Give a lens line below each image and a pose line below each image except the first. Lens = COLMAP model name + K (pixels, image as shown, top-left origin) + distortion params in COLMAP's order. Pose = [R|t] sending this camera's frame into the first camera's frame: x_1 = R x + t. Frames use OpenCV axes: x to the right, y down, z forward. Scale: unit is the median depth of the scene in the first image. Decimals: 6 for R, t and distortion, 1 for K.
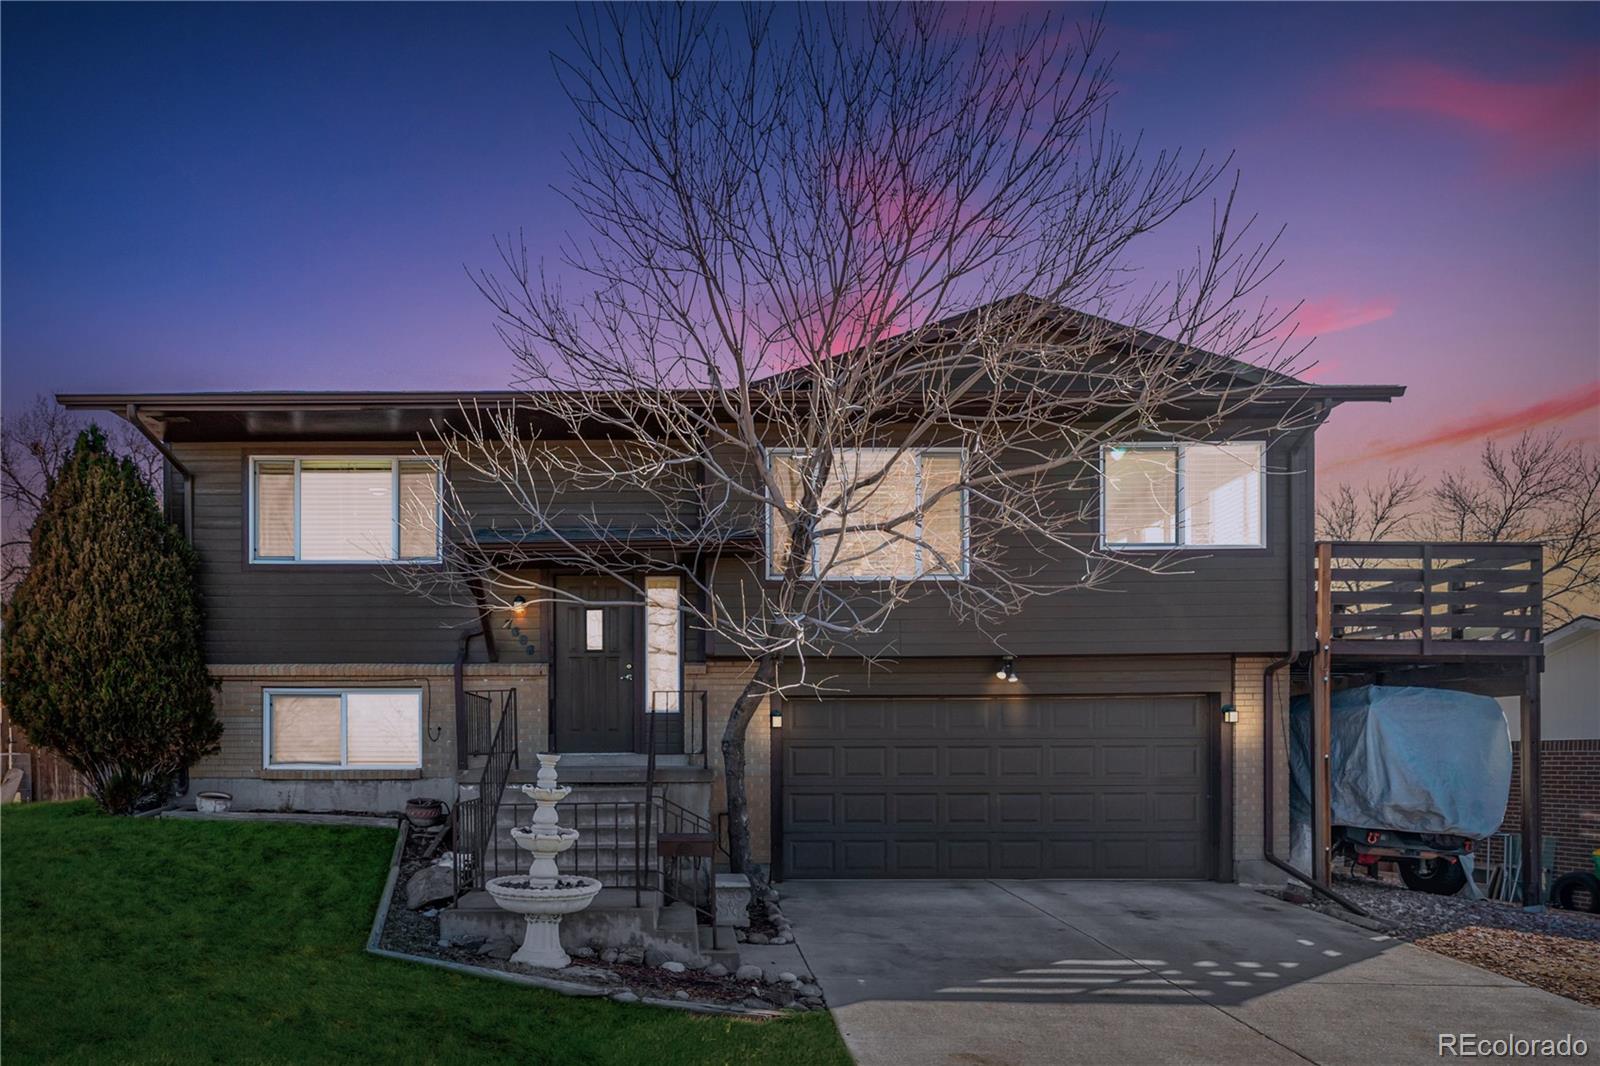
lens RADIAL K [[769.3, 0, 800.0], [0, 769.3, 487.7], [0, 0, 1]] dist [-0.000057, -0.000585]
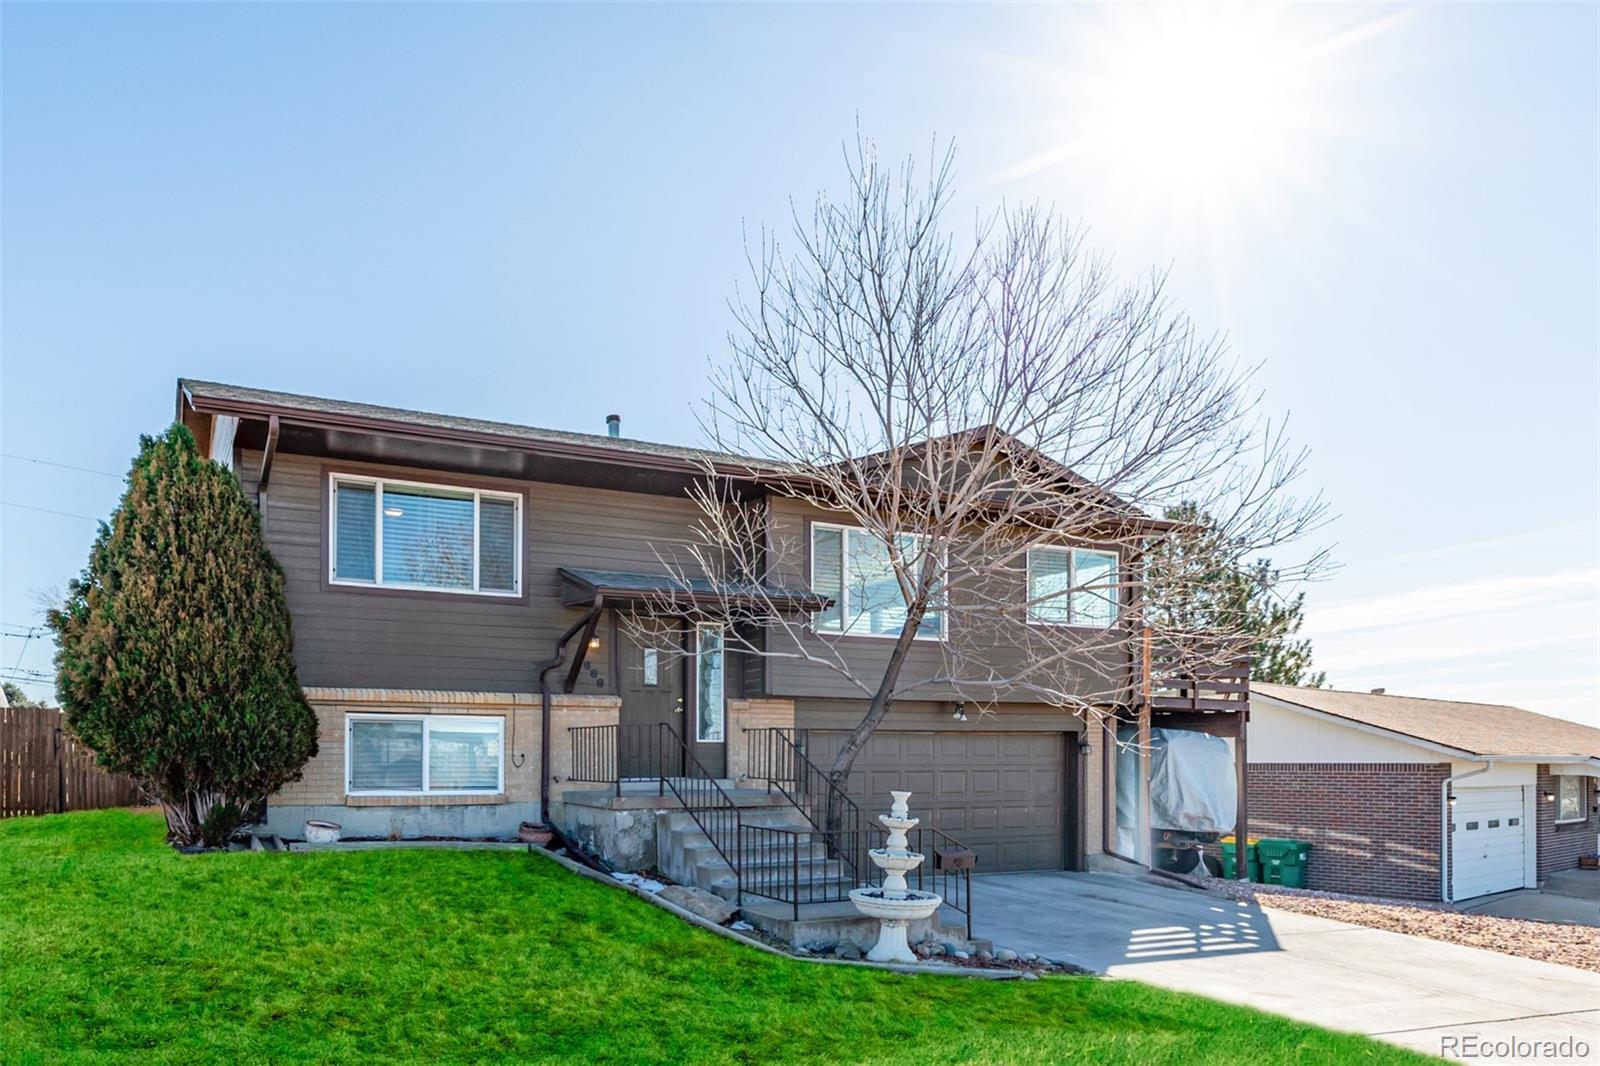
lens RADIAL K [[674.9, 0, 807.7], [0, 674.9, 519.2], [0, 0, 1]] dist [-0.000554, -0.000051]
pose [[0.946589, 0.115419, 0.301078, -0.414736], [-0.109839, 0.993317, -0.035457, -0.020238], [-0.303159, 0.000494, 0.952940, -0.005086]]
